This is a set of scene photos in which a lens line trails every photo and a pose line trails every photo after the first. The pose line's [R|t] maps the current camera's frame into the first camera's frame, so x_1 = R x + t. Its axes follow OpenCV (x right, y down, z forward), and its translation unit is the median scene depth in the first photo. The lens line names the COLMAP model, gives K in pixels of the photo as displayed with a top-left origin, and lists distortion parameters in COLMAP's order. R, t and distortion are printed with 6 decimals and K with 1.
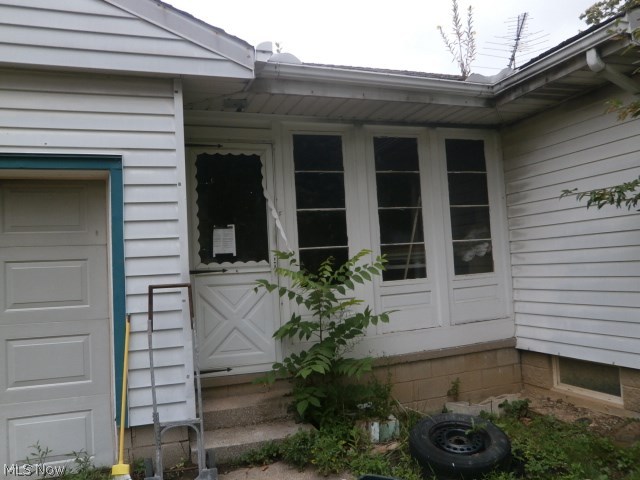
lens RADIAL K [[512.6, 0, 320.0], [0, 512.6, 240.0], [0, 0, 1]] dist [-0.046869, 0.013675]
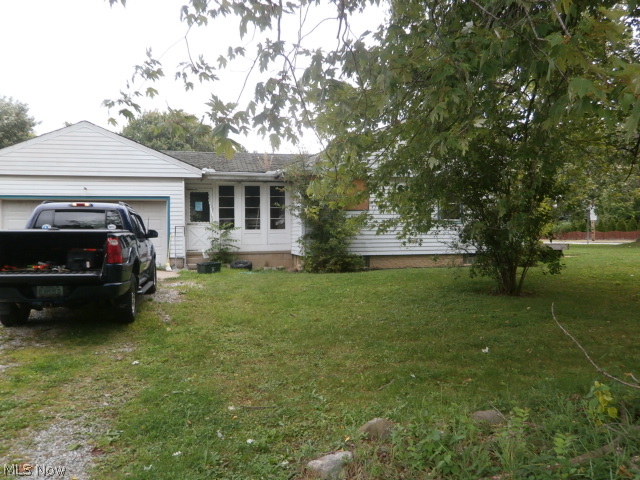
lens RADIAL K [[512.6, 0, 320.0], [0, 512.6, 240.0], [0, 0, 1]] dist [-0.046869, 0.013675]
pose [[0.992860, 0.050971, -0.107851, 1.080166], [-0.042988, 0.996250, 0.075091, -0.137928], [0.111274, -0.069919, 0.991327, -2.520216]]
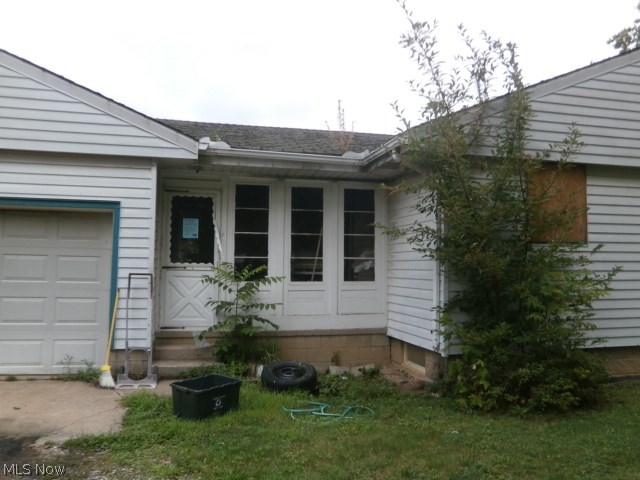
lens RADIAL K [[512.6, 0, 320.0], [0, 512.6, 240.0], [0, 0, 1]] dist [-0.046869, 0.013675]
pose [[0.990176, 0.061051, -0.125795, 0.439438], [-0.061032, 0.998128, 0.004013, -0.061525], [0.125804, 0.003704, 0.992048, -0.567453]]
